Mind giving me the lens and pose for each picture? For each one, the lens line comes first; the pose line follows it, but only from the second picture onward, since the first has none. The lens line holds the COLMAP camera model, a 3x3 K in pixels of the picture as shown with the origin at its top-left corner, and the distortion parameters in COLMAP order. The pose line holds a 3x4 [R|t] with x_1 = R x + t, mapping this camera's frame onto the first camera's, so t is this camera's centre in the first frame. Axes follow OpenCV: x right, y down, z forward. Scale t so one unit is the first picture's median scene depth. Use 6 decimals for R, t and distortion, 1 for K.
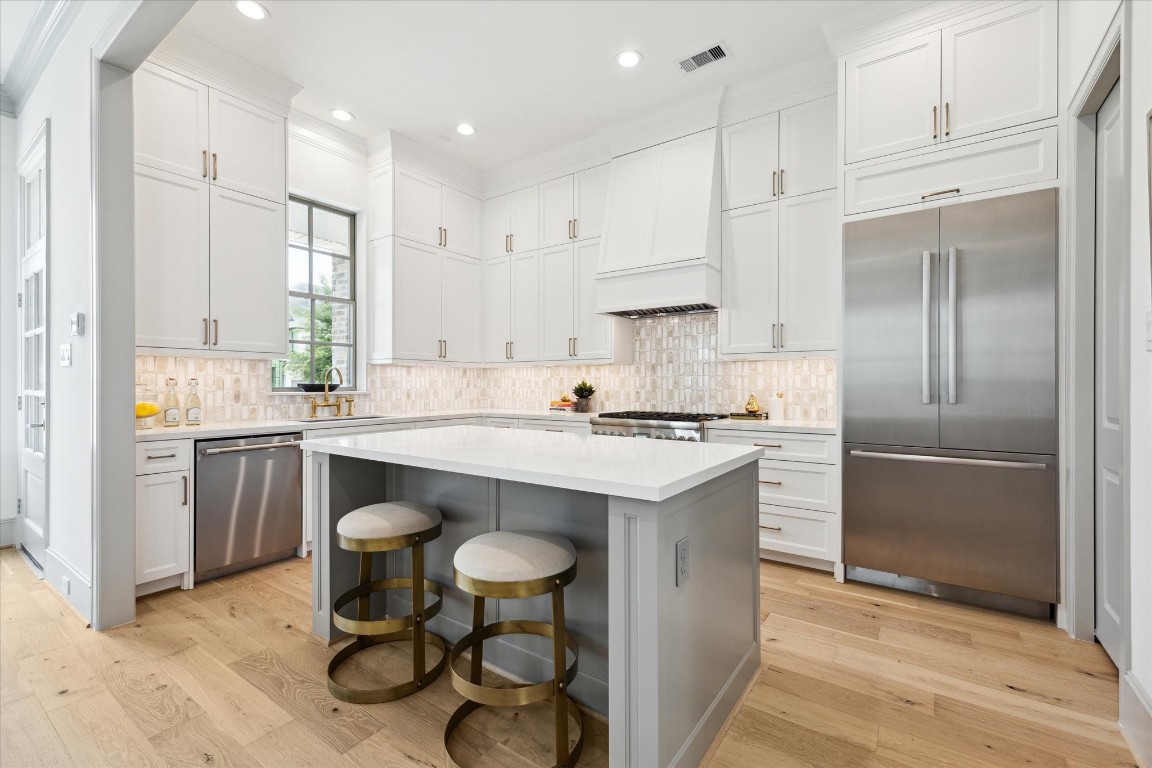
lens RADIAL K [[495.3, 0, 605.5], [0, 495.3, 386.4], [0, 0, 1]] dist [-0.021020, 0.000178]
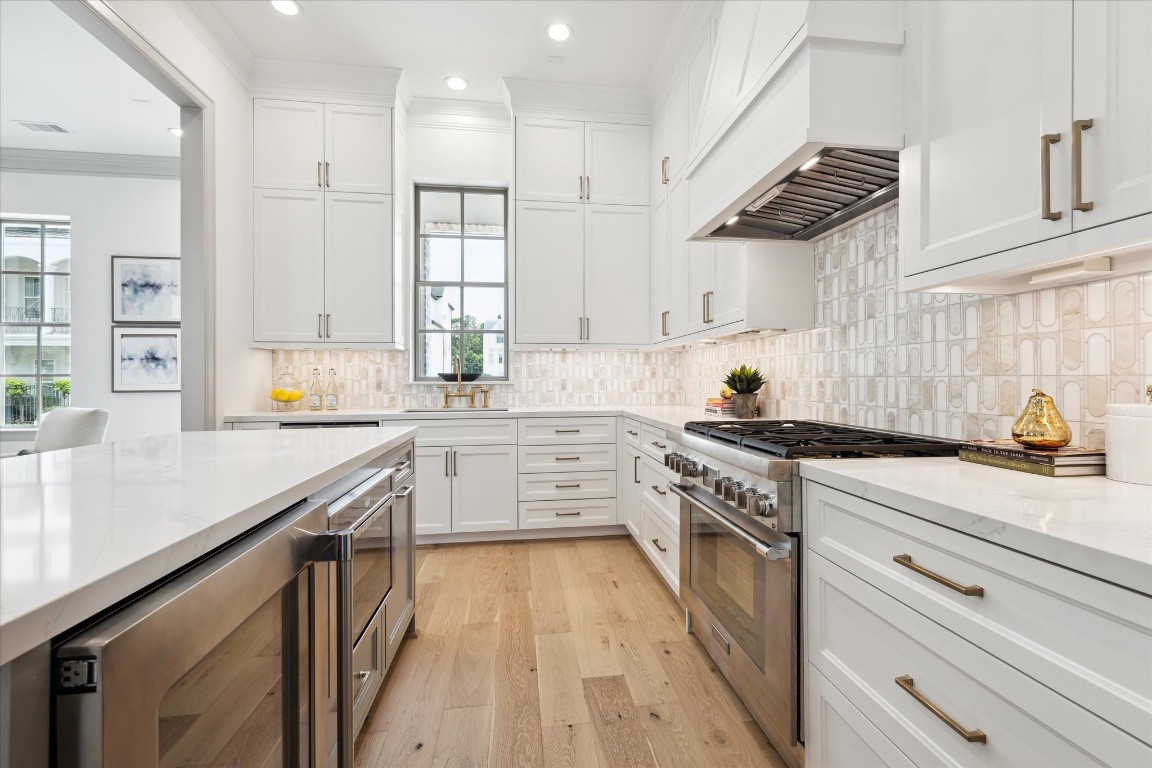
lens RADIAL K [[495.3, 0, 605.5], [0, 495.3, 386.4], [0, 0, 1]] dist [-0.021020, 0.000178]
pose [[0.658590, 0.007801, -0.752462, 0.319051], [0.001352, 0.999932, 0.011549, 0.009239], [0.752501, -0.008623, 0.658535, 0.538875]]
